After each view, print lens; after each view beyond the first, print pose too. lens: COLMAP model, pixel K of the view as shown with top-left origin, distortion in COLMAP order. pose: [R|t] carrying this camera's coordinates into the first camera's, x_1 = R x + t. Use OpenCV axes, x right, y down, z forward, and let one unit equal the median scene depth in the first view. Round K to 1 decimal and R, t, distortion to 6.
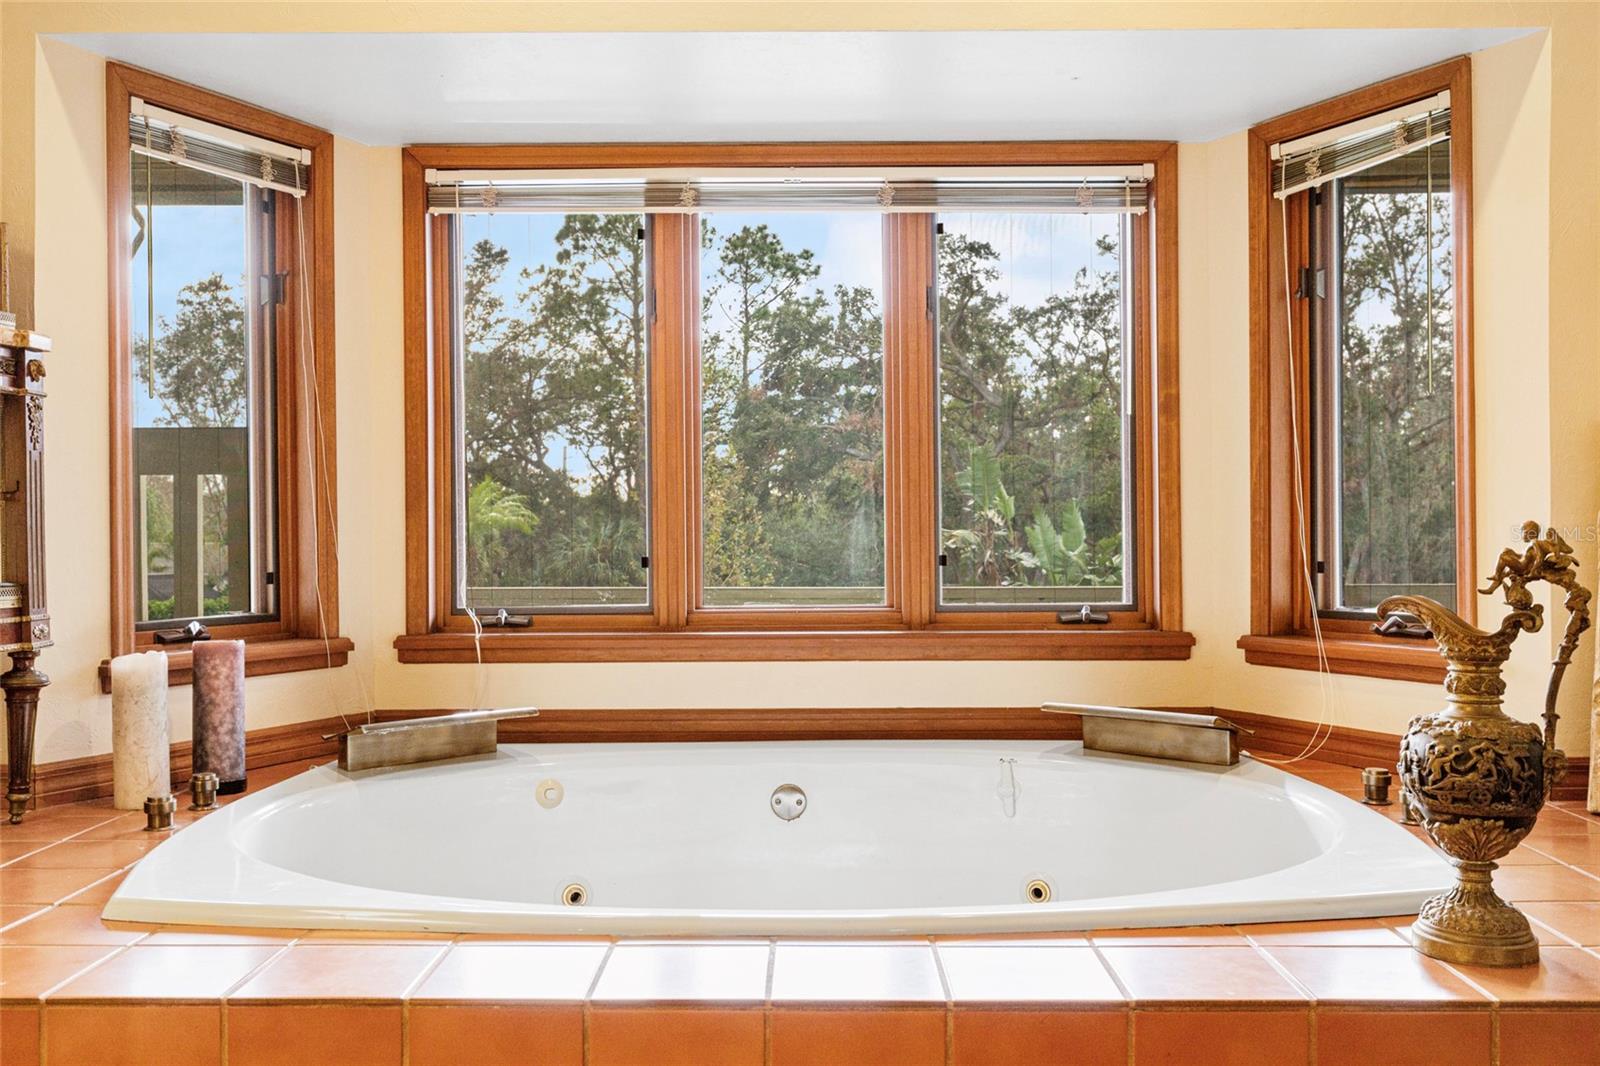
lens RADIAL K [[1389.1, 0, 800.0], [0, 1389.1, 533.0], [0, 0, 1]] dist [-0.003784, 0.013780]
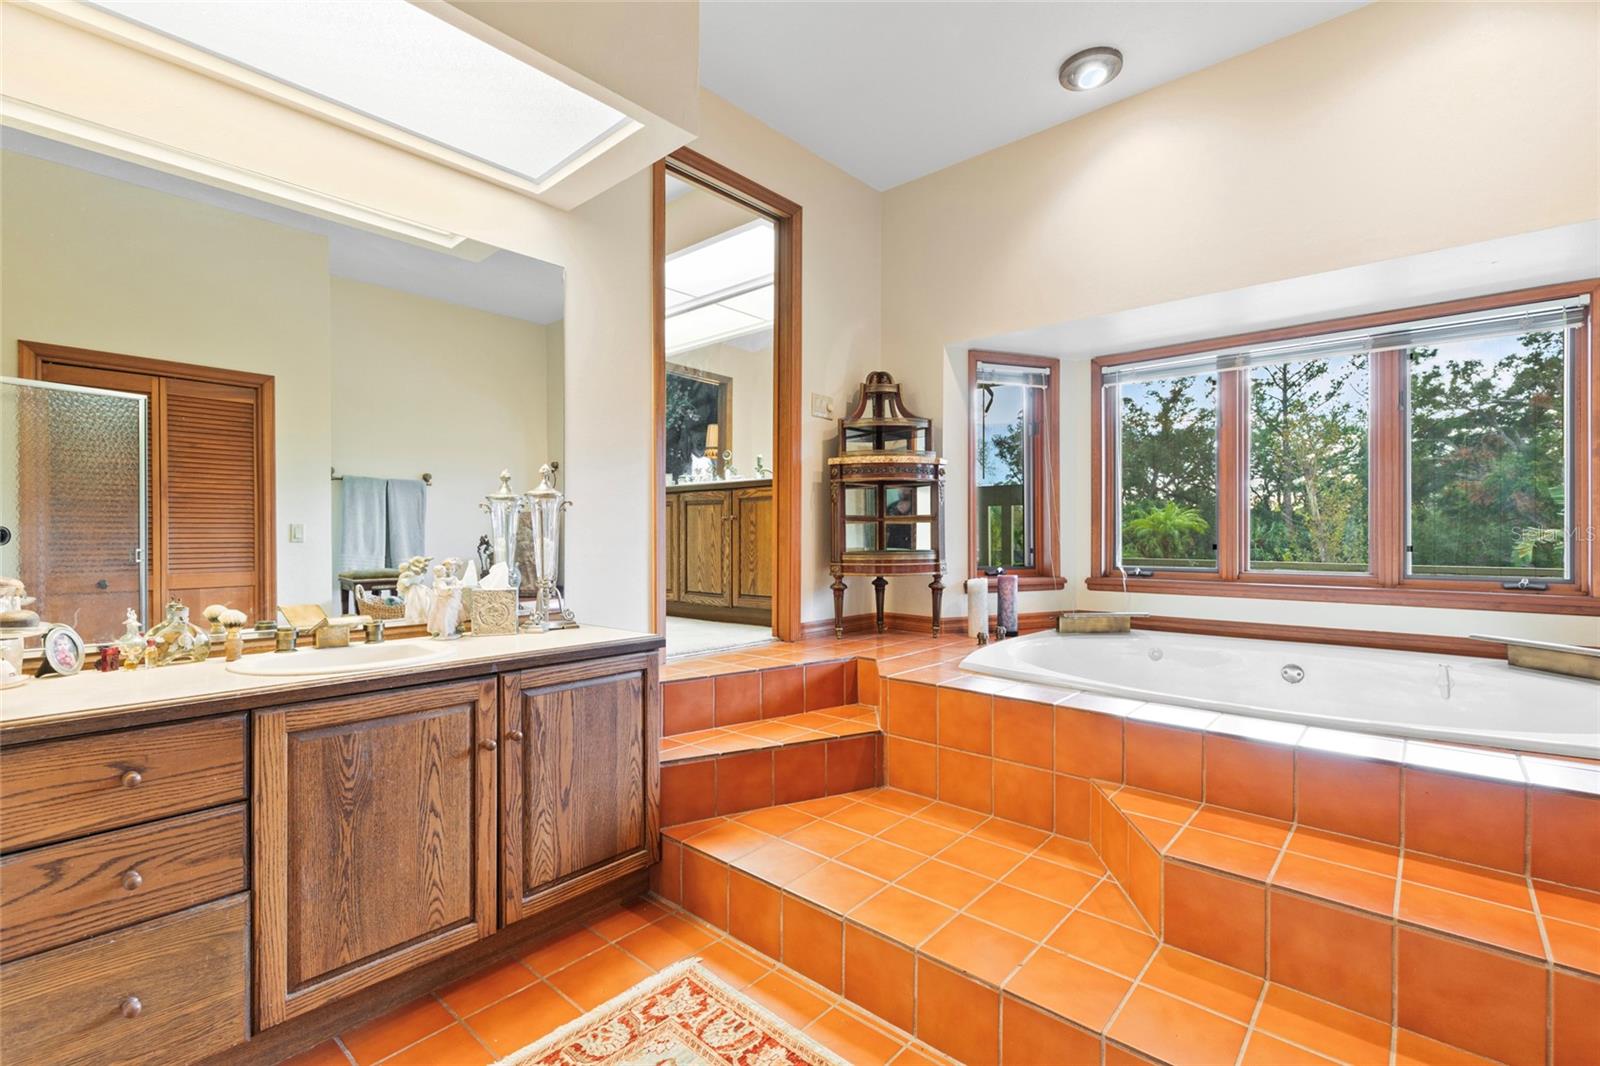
lens RADIAL K [[704.0, 0, 799.2], [0, 704.0, 538.6], [0, 0, 1]] dist [0.004023, -0.000516]
pose [[0.751248, 0.009272, -0.659955, 0.115150], [-0.001497, 0.999923, 0.012344, -0.002998], [0.660018, -0.008285, 0.751204, -0.168903]]
